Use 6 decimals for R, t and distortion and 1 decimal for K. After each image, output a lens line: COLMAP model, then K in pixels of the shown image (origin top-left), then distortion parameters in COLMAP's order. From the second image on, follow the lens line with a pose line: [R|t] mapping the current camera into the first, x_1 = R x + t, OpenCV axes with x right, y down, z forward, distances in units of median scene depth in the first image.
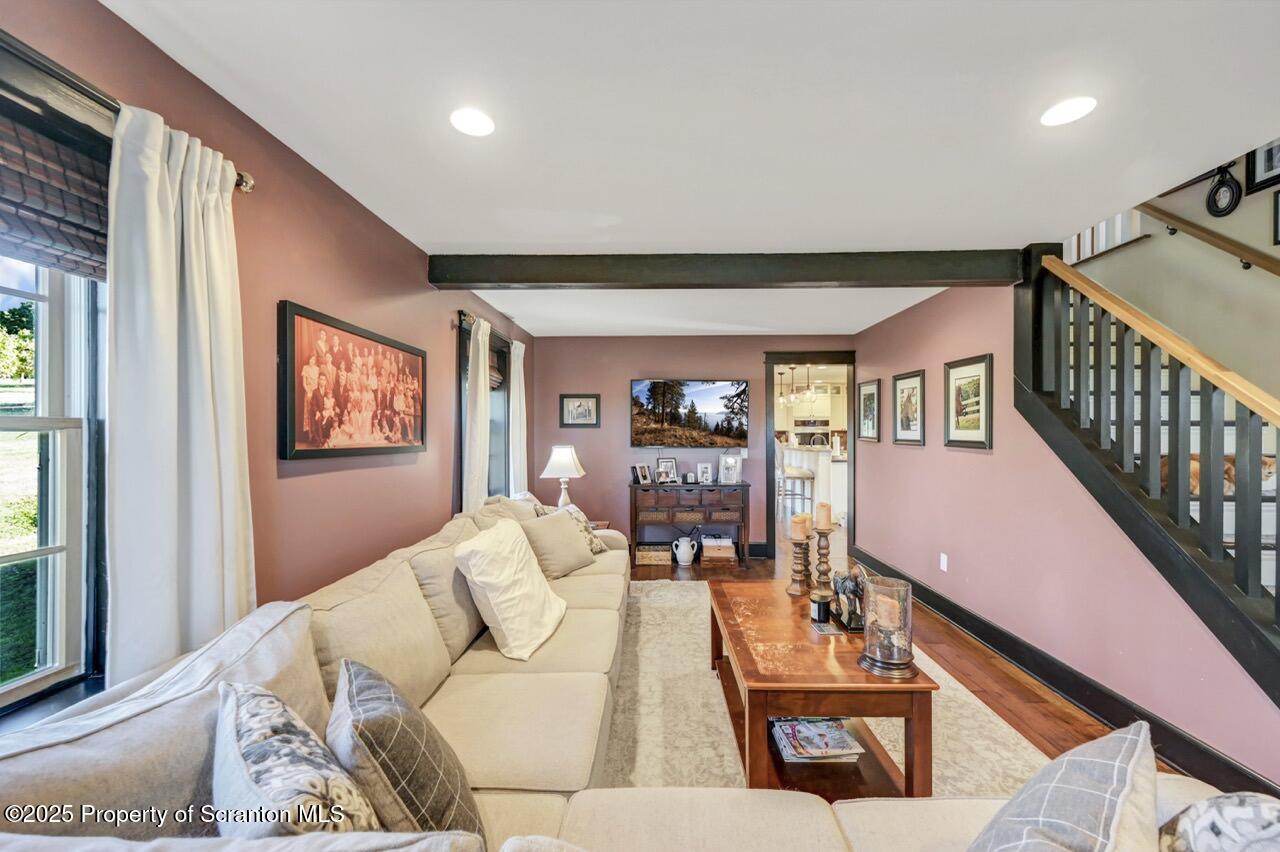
lens RADIAL K [[509.5, 0, 644.1], [0, 509.5, 423.7], [0, 0, 1]] dist [0.000444, 0.000023]
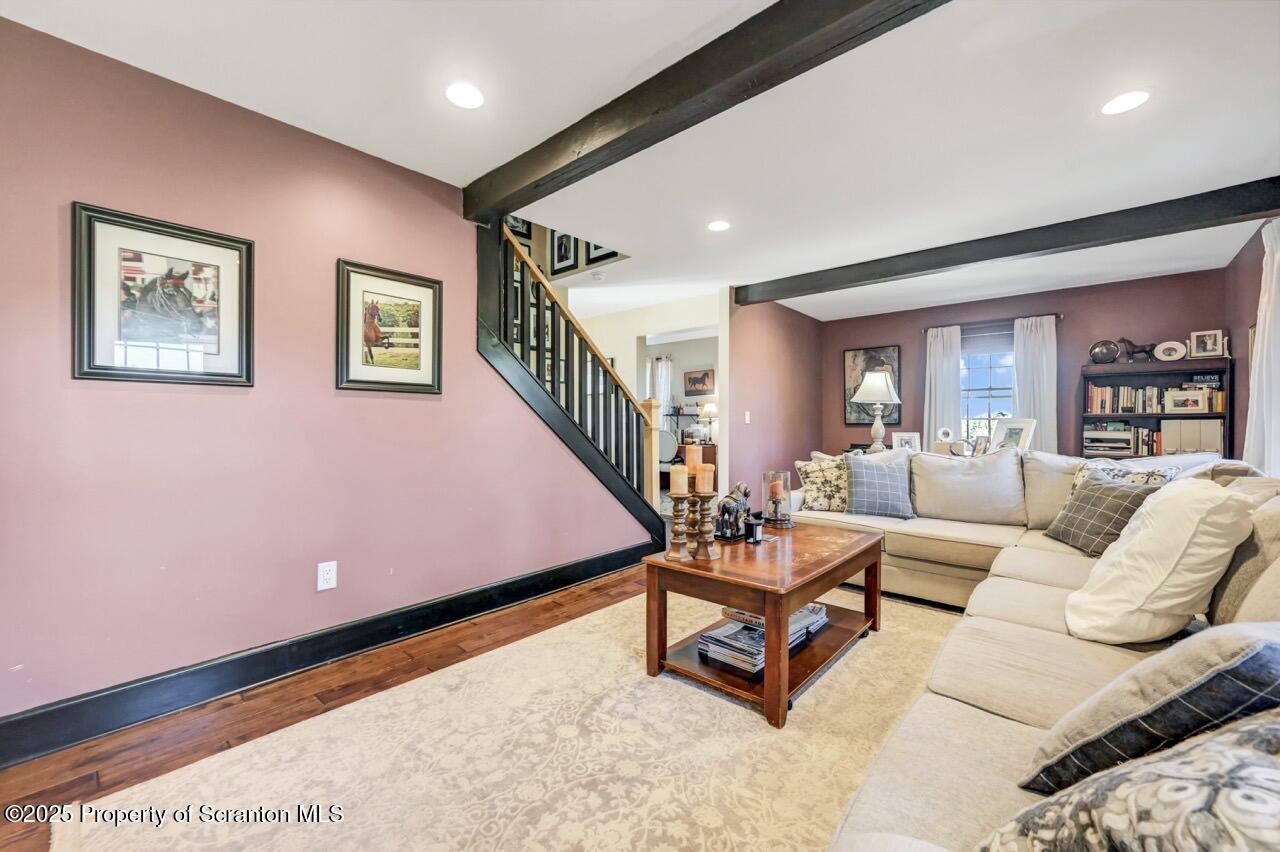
lens RADIAL K [[509.5, 0, 644.1], [0, 509.5, 423.7], [0, 0, 1]] dist [0.000444, 0.000023]
pose [[-0.770221, -0.000744, 0.637777, -0.115780], [-0.009712, 0.999897, -0.010562, 0.098791], [-0.637704, -0.014329, -0.770149, 1.356881]]
